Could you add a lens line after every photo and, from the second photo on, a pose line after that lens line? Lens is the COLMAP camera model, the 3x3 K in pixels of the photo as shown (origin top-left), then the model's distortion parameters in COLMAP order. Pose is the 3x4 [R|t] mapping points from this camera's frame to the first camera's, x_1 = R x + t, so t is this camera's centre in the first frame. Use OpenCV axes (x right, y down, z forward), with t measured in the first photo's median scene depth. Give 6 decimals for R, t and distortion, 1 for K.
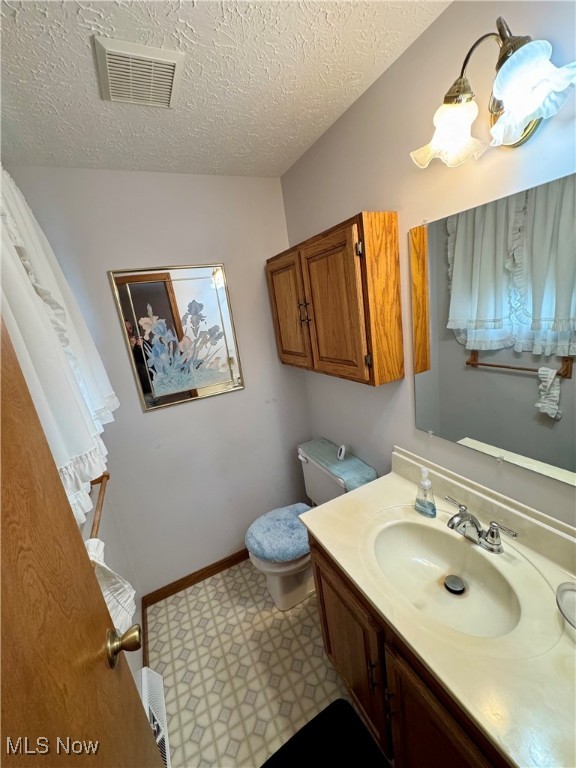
lens RADIAL K [[306.7, 0, 288.0], [0, 306.7, 384.0], [0, 0, 1]] dist [-0.002223, -0.000485]
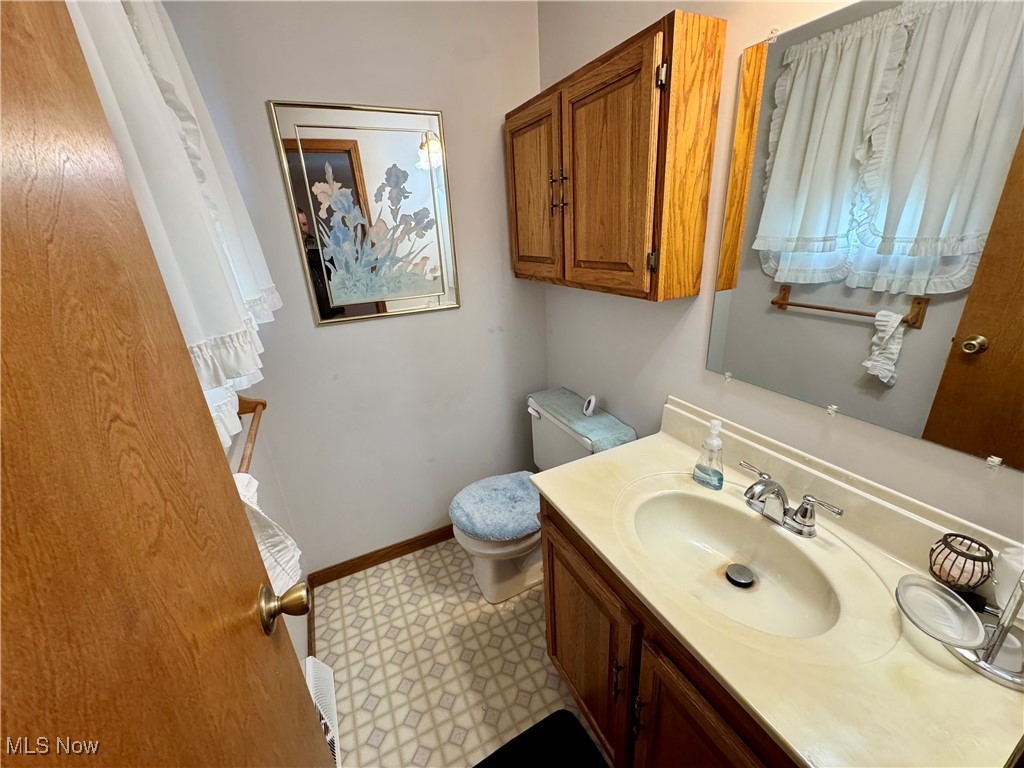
lens RADIAL K [[408.9, 0, 508.9], [0, 408.9, 384.4], [0, 0, 1]] dist [-0.002223, -0.000485]
pose [[0.997043, 0.075993, 0.011388, -0.035403], [-0.076799, 0.990413, 0.114826, 0.093786], [-0.002553, -0.115361, 0.993320, 0.061452]]
